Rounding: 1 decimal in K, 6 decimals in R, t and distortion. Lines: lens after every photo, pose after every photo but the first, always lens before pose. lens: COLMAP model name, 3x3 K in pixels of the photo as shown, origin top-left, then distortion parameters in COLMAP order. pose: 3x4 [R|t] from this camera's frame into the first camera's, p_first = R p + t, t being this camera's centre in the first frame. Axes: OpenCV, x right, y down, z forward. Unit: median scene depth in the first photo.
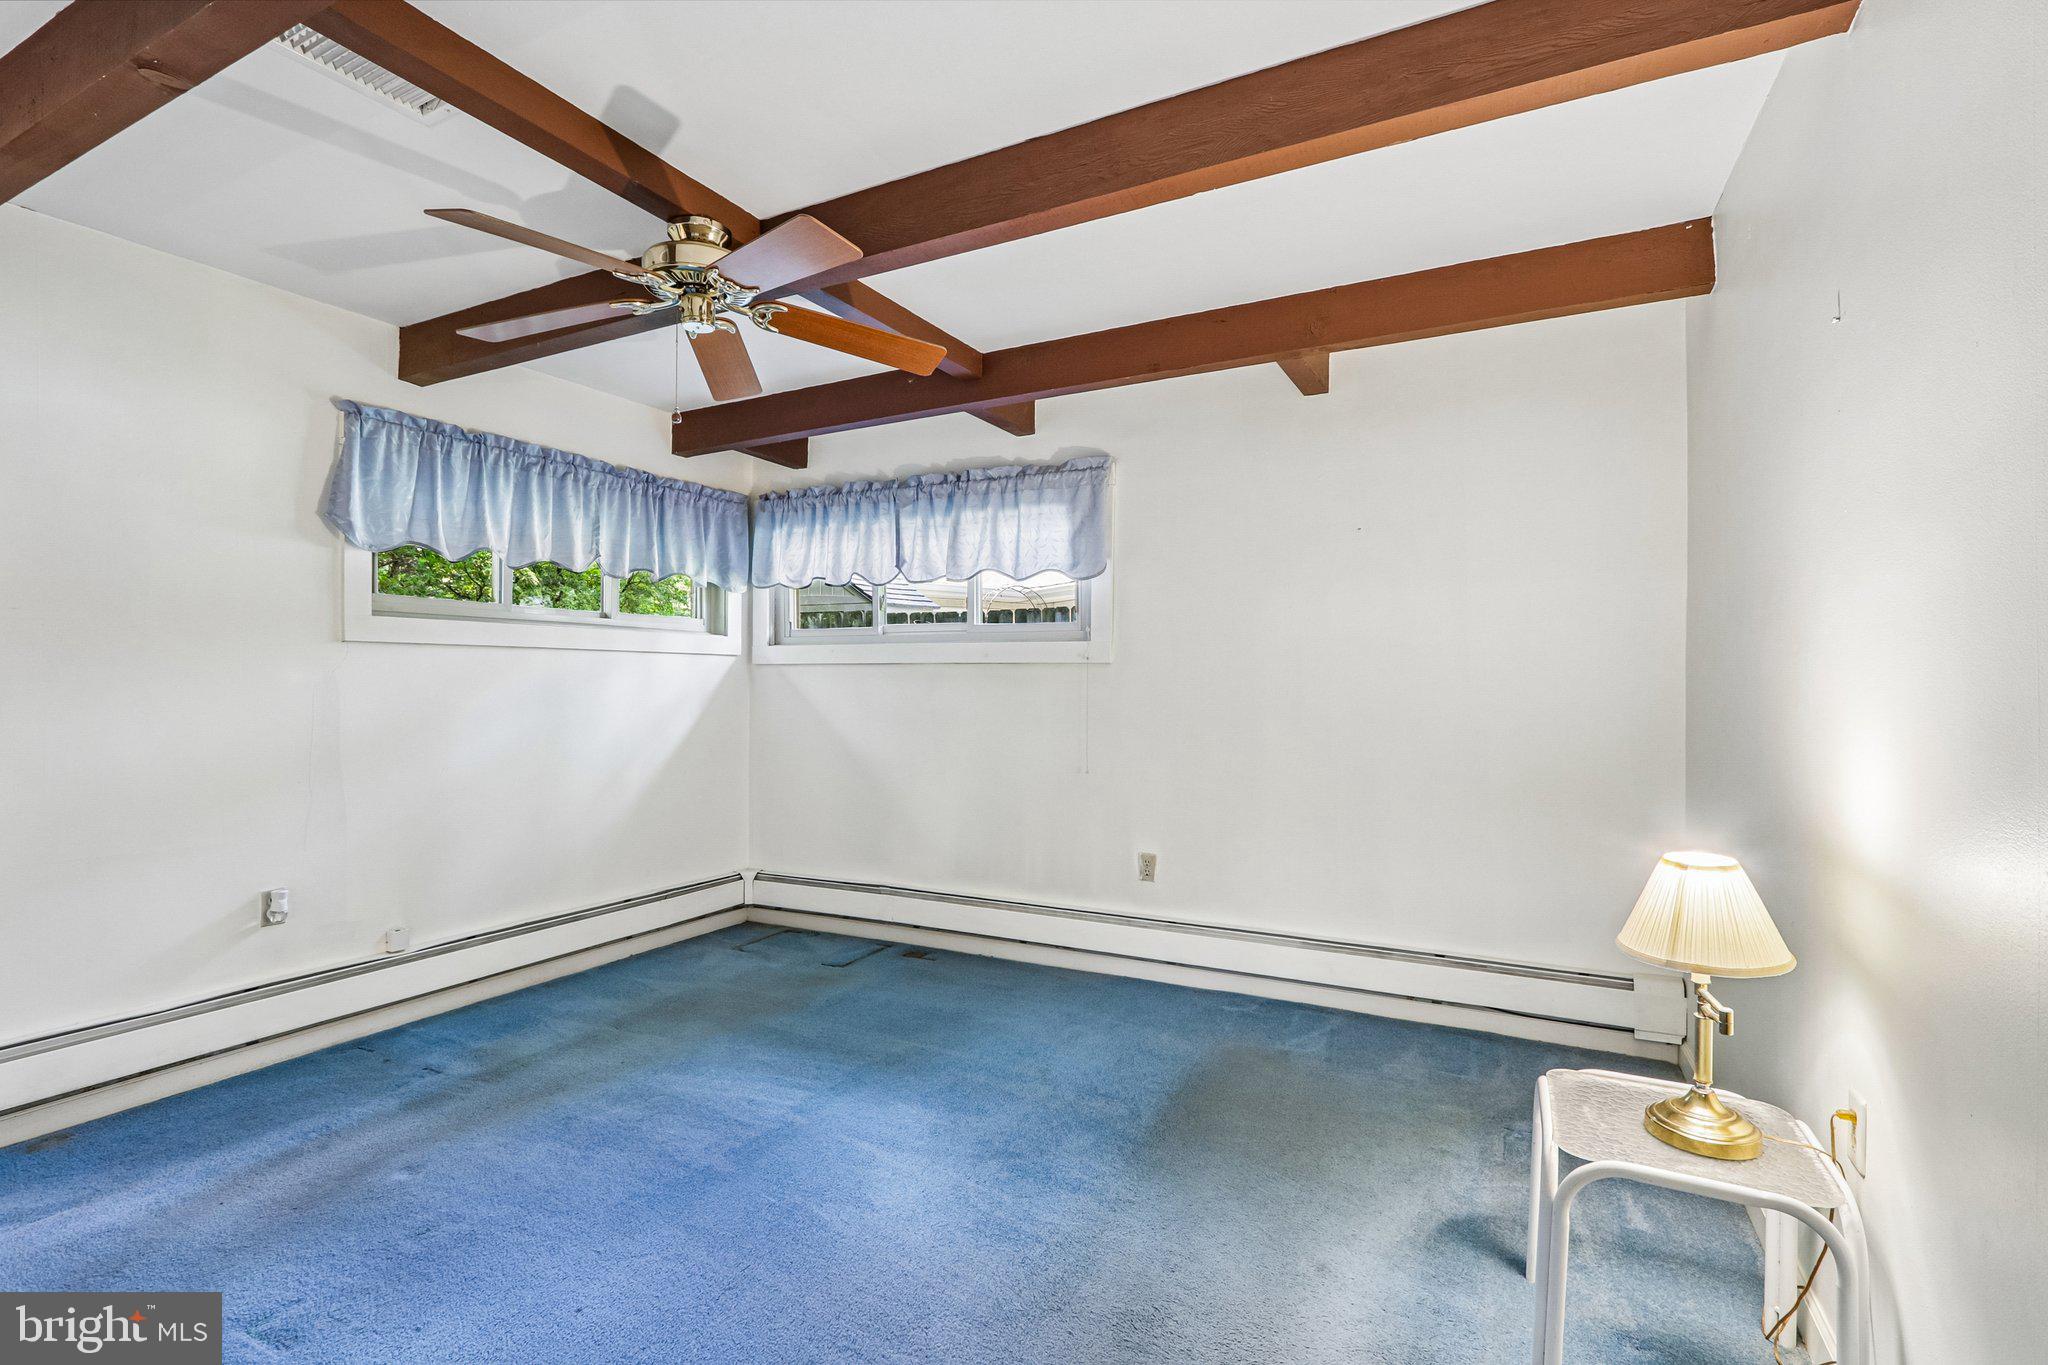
lens RADIAL K [[961.6, 0, 1022.1], [0, 961.6, 683.8], [0, 0, 1]] dist [-0.017289, 0.000163]
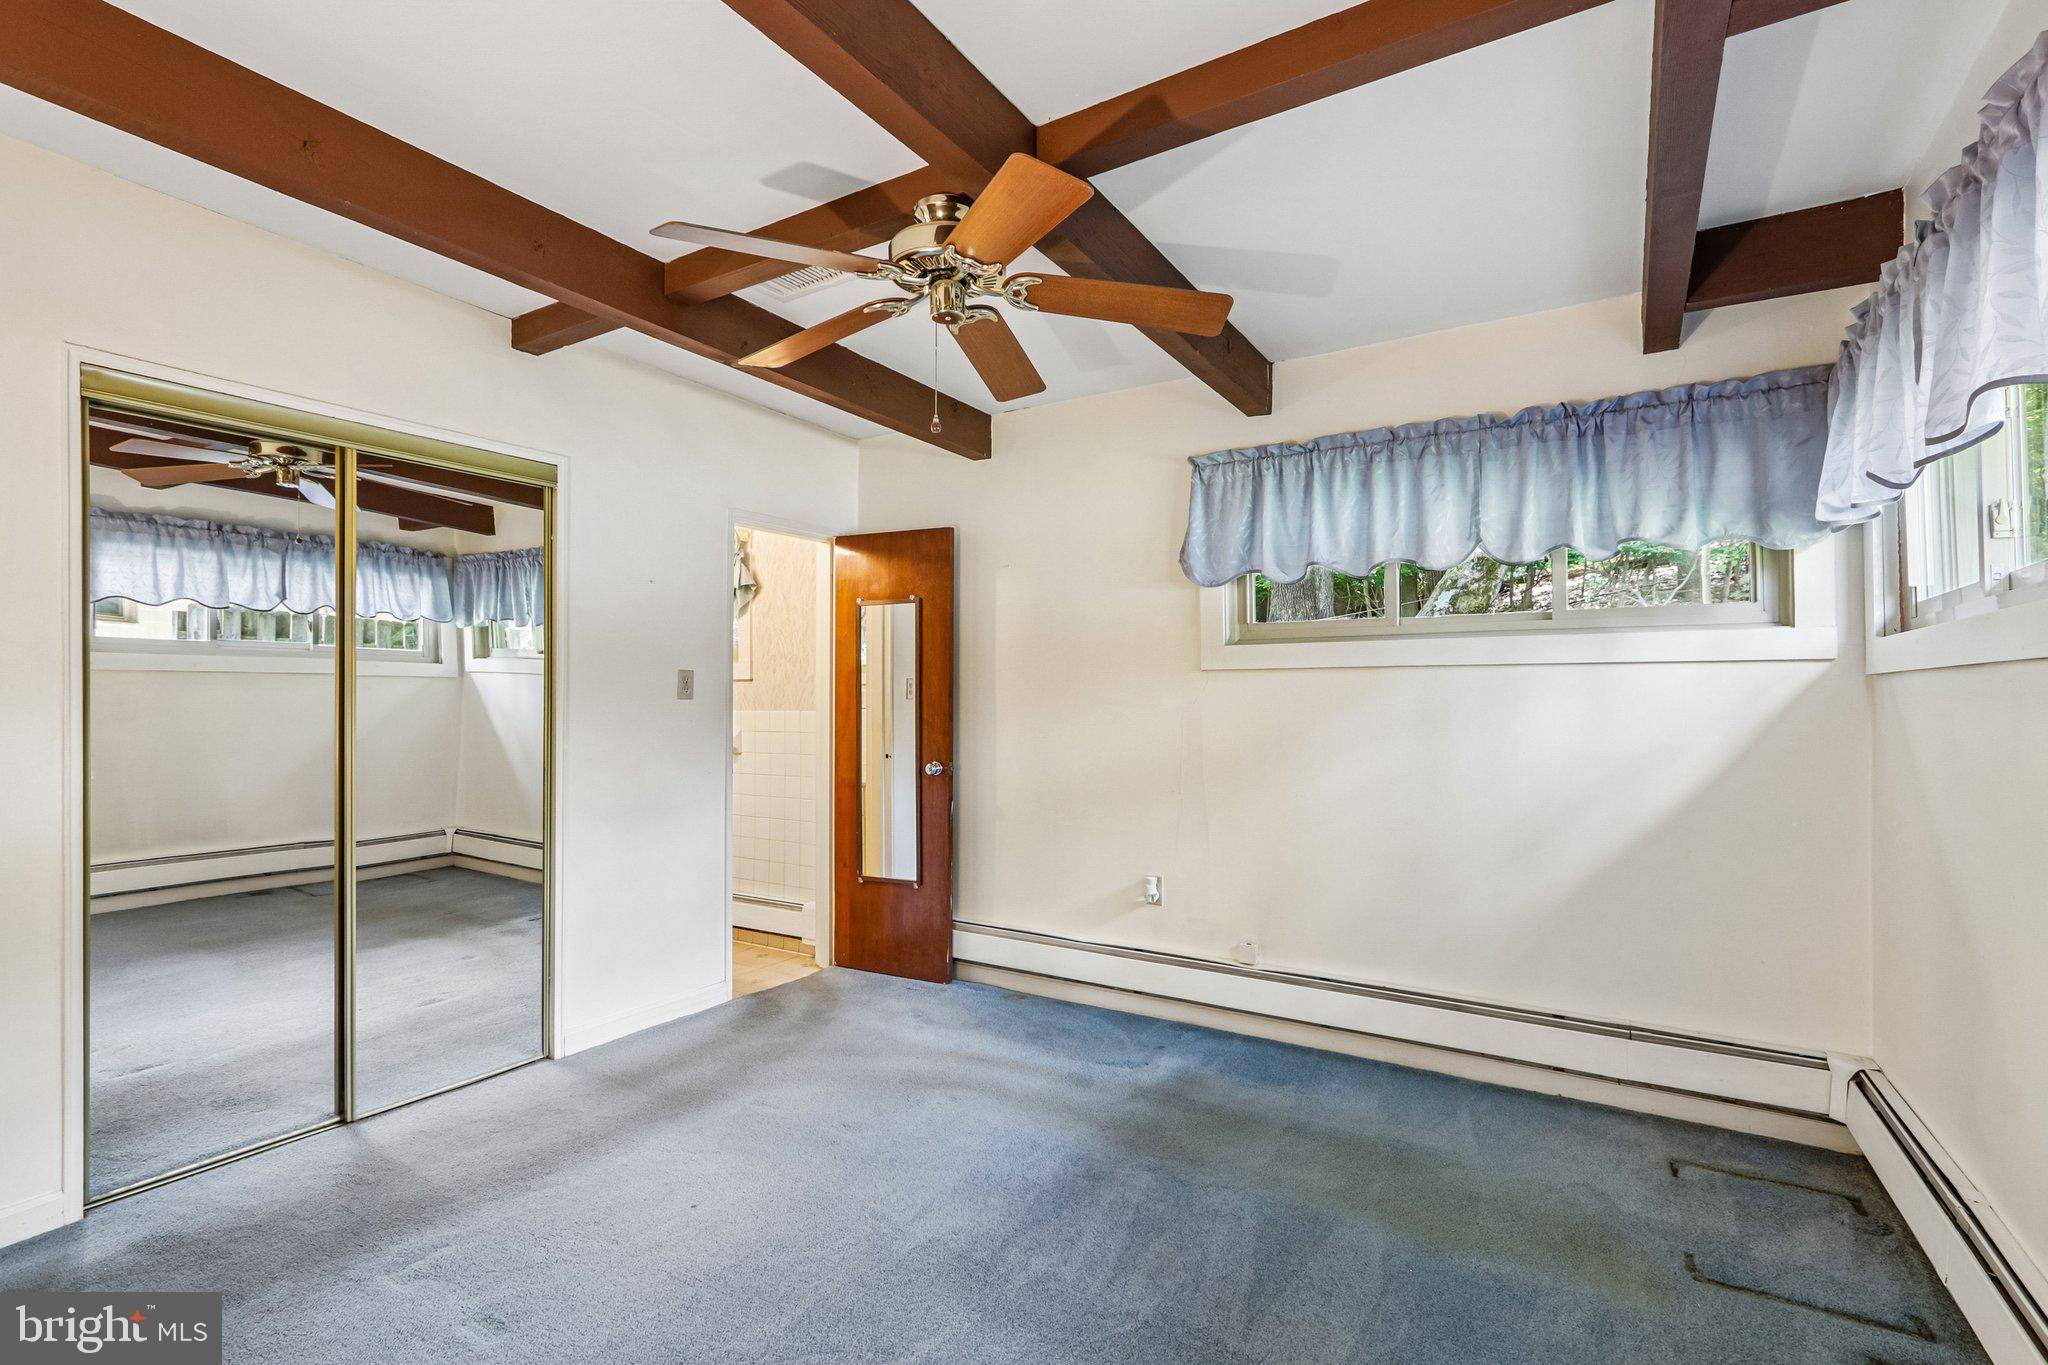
lens RADIAL K [[961.6, 0, 1025.2], [0, 961.6, 701.0], [0, 0, 1]] dist [-0.017289, 0.000163]
pose [[-0.095810, -0.006225, -0.995380, 0.366312], [-0.006622, 0.999962, -0.005617, 0.000288], [0.995378, 0.006053, -0.095847, 0.754709]]
